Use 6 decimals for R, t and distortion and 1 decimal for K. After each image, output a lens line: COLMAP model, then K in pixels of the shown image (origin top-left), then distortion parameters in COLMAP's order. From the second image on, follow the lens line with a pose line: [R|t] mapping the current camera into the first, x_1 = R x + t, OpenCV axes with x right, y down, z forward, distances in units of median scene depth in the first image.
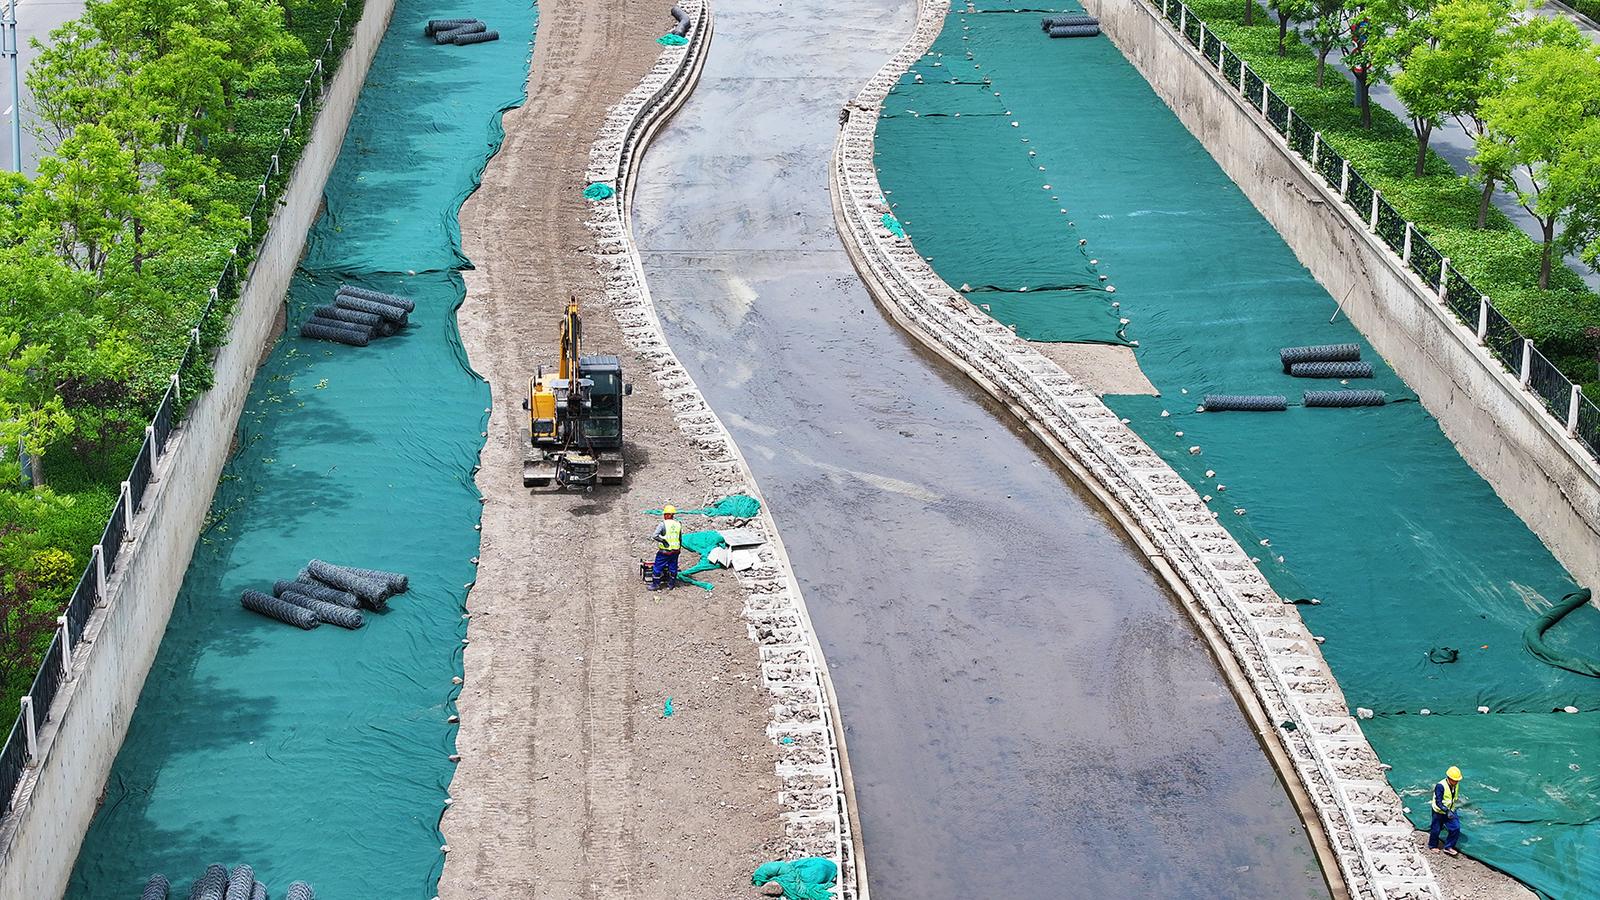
lens RADIAL K [[3185.3, 0, 801.0], [0, 3185.3, 450.8], [0, 0, 1]] dist [-0.103623, 0.000000]
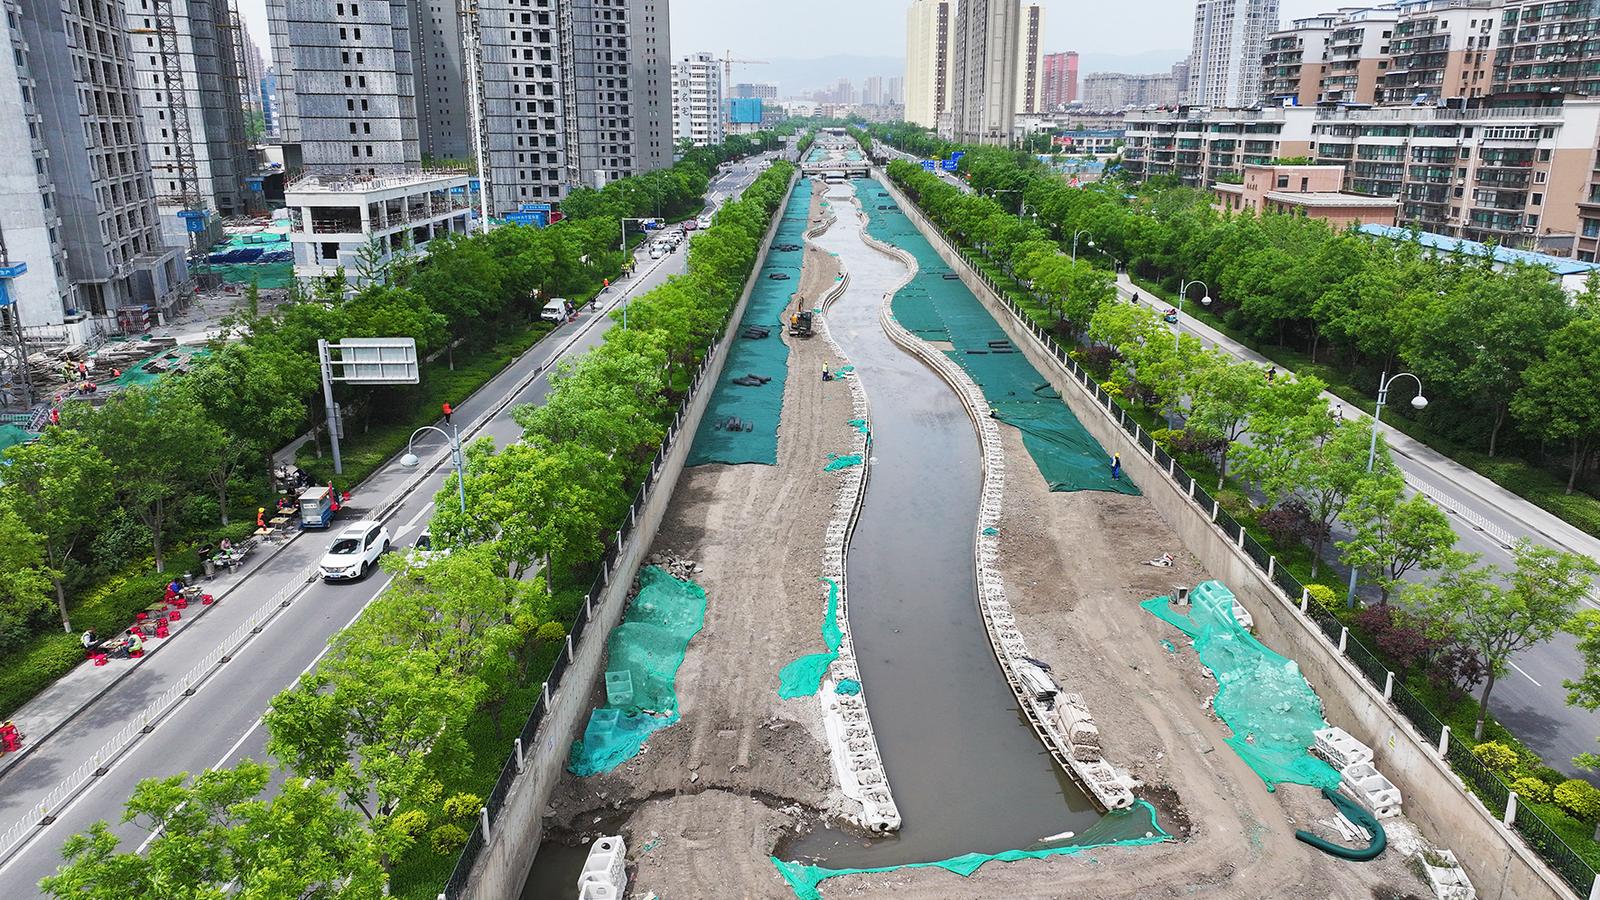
lens RADIAL K [[1114.7, 0, 794.8], [0, 1114.7, 450.3], [0, 0, 1]] dist [0.002790, -0.000038]
pose [[0.996515, 0.023651, -0.079986, 0.024410], [-0.024751, 0.999612, -0.012792, 0.124060], [0.079653, 0.014727, 0.996714, -0.390701]]
